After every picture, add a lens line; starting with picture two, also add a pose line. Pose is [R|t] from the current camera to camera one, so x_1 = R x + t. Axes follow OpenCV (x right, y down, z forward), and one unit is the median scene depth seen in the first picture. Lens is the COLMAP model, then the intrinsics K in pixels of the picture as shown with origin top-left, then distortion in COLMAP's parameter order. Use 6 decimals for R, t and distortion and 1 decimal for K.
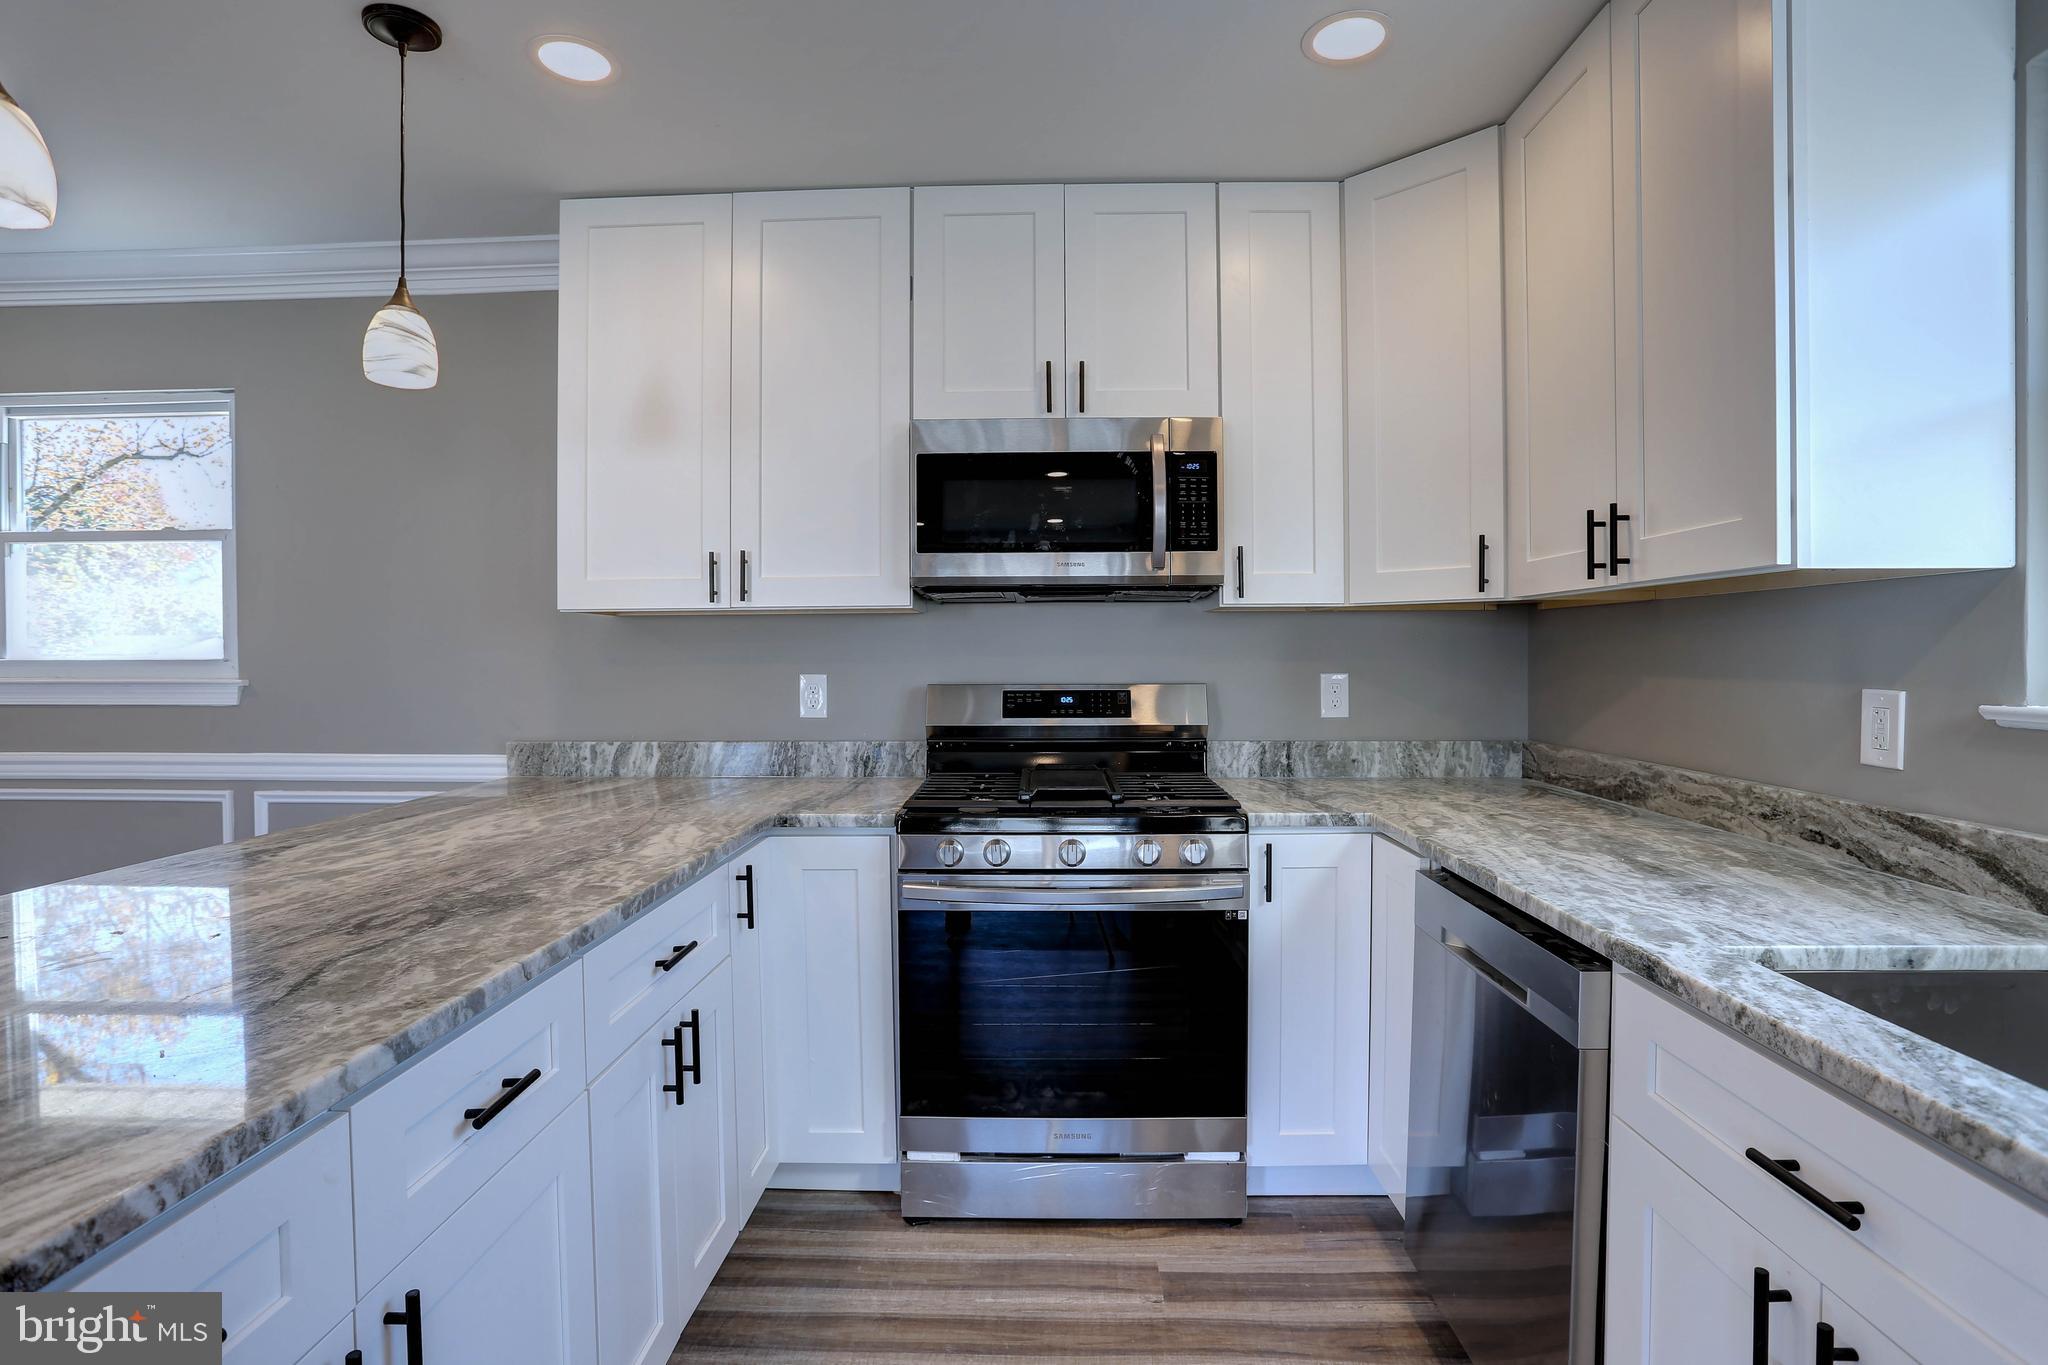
lens RADIAL K [[995.3, 0, 1027.2], [0, 995.3, 668.1], [0, 0, 1]] dist [-0.060993, 0.023053]
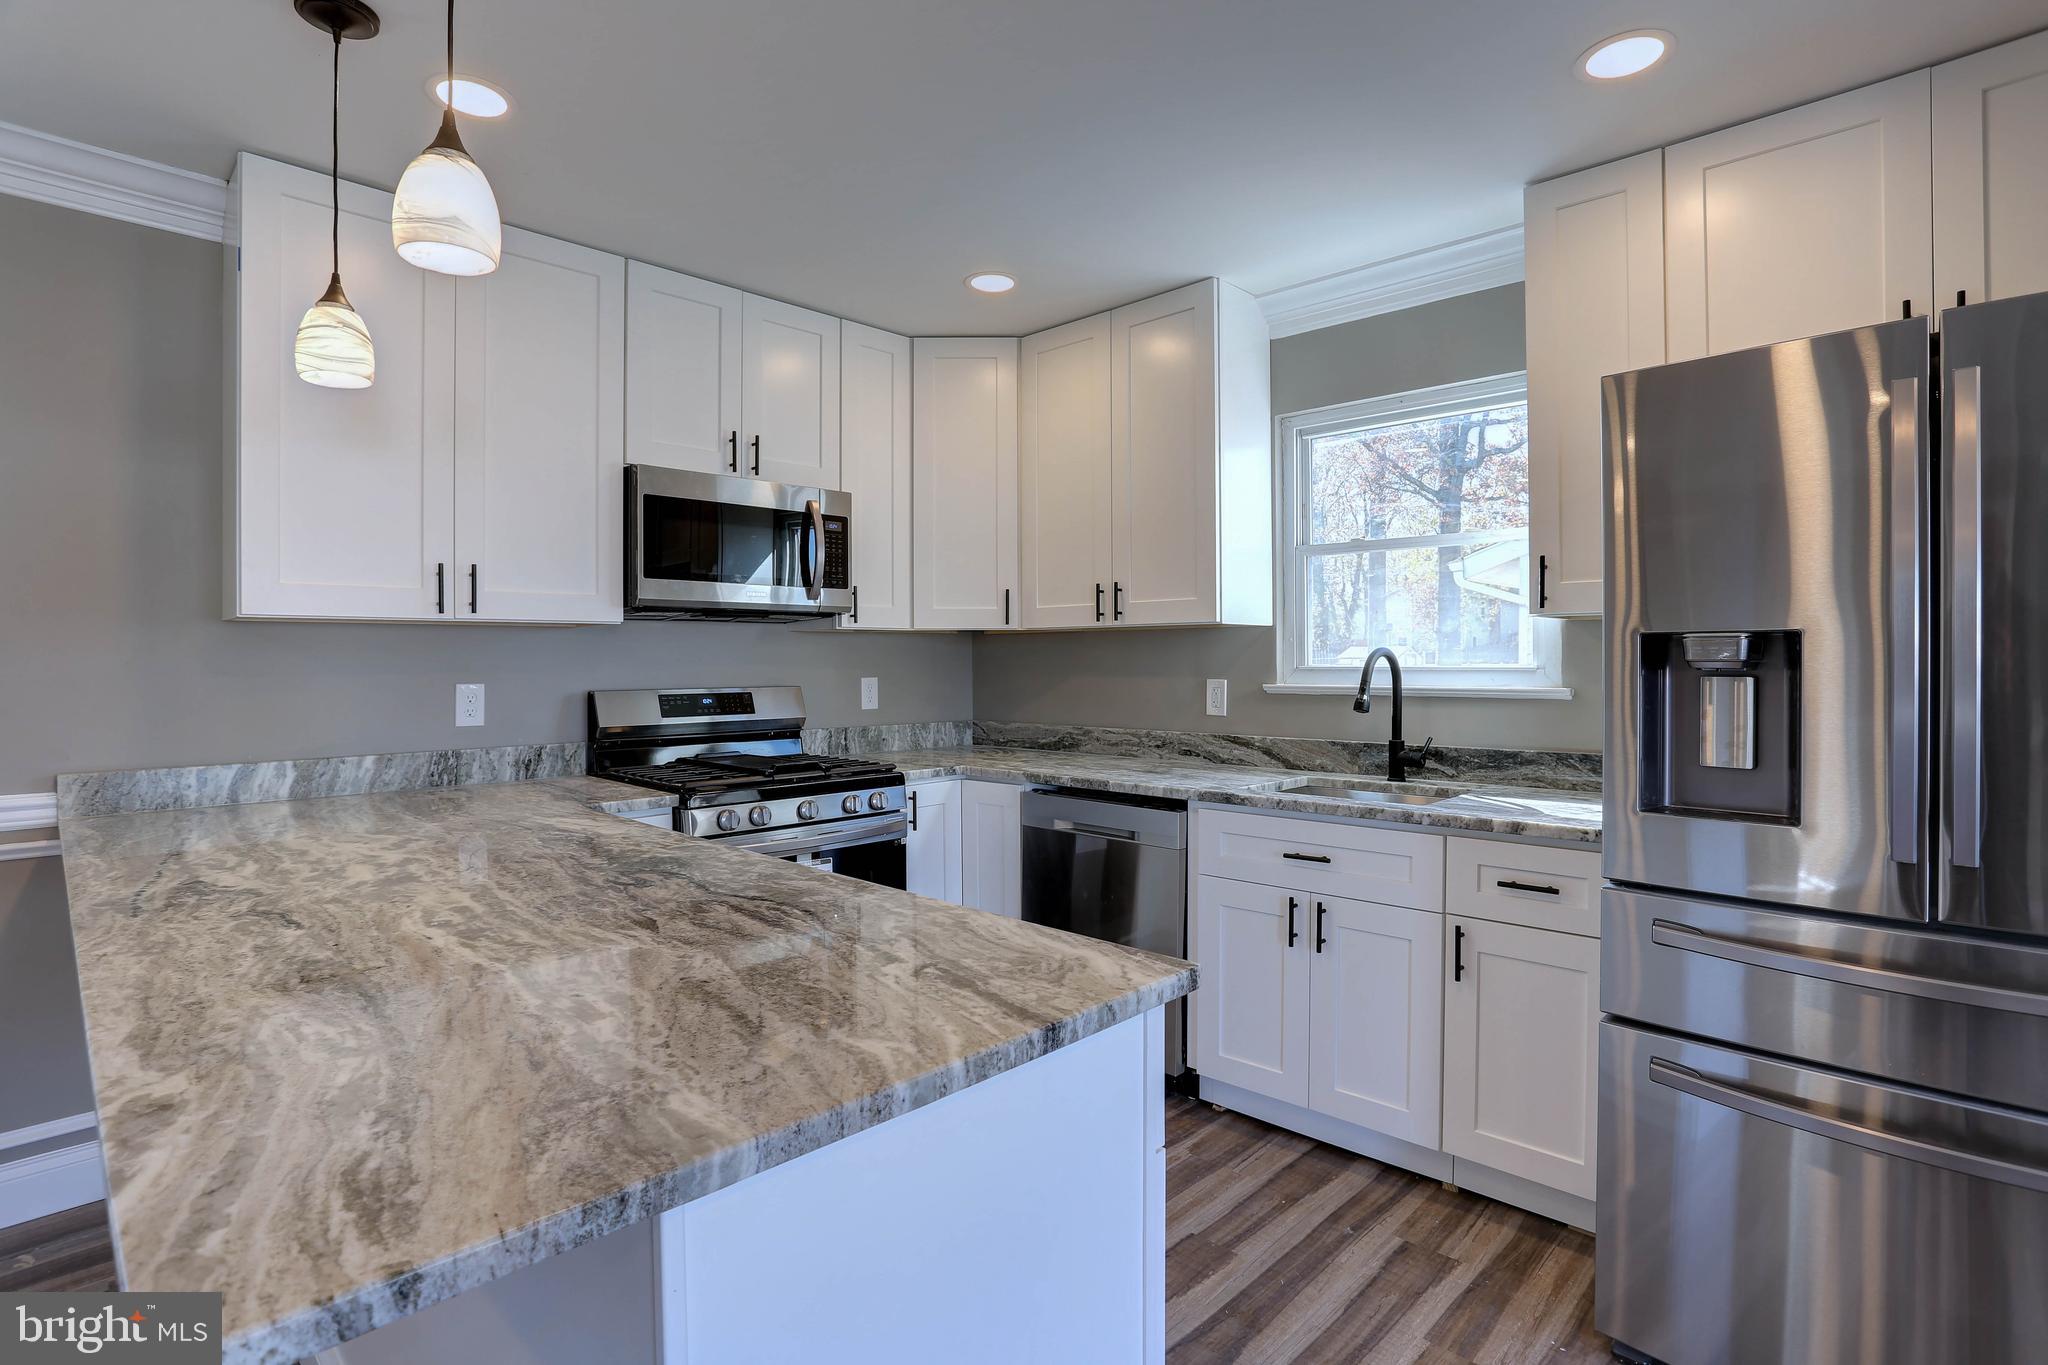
lens RADIAL K [[1010.2, 0, 1013.2], [0, 1010.2, 659.0], [0, 0, 1]] dist [-0.087617, 0.039601]
pose [[0.682007, 0.000820, 0.731345, -0.686375], [0.012028, 0.999852, -0.012338, -0.000041], [-0.731247, 0.017211, 0.681896, -0.126007]]
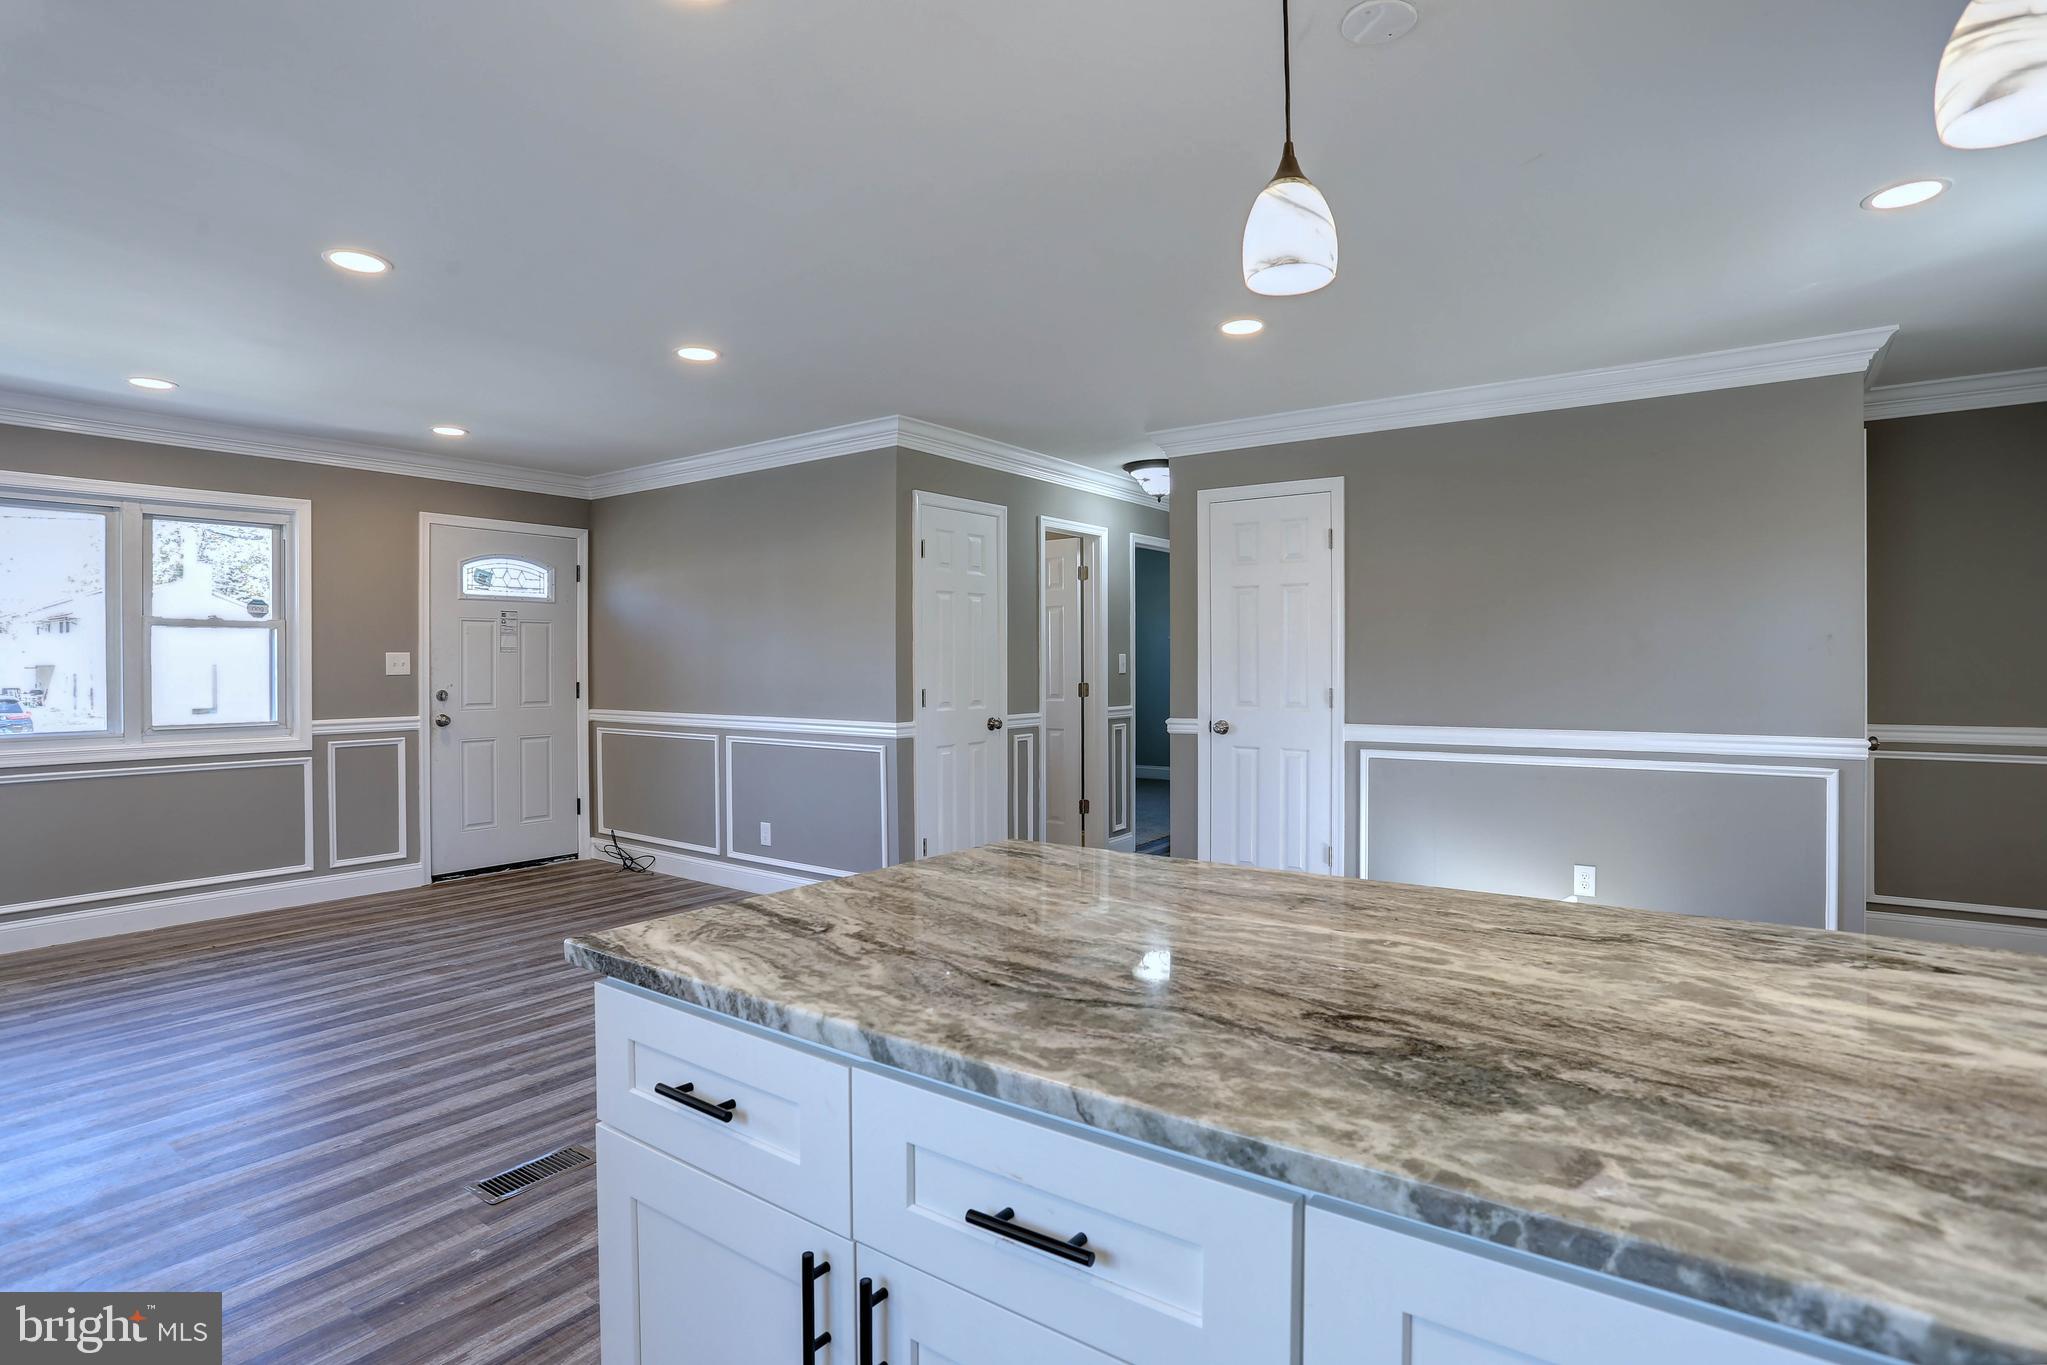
lens RADIAL K [[1014.9, 0, 1025.3], [0, 1014.9, 670.2], [0, 0, 1]] dist [-0.089593, 0.040640]
pose [[-0.555713, 0.011725, -0.831292, 0.051495], [-0.006980, 0.999799, 0.018768, -0.009356], [0.831345, 0.016232, -0.555520, 0.652463]]
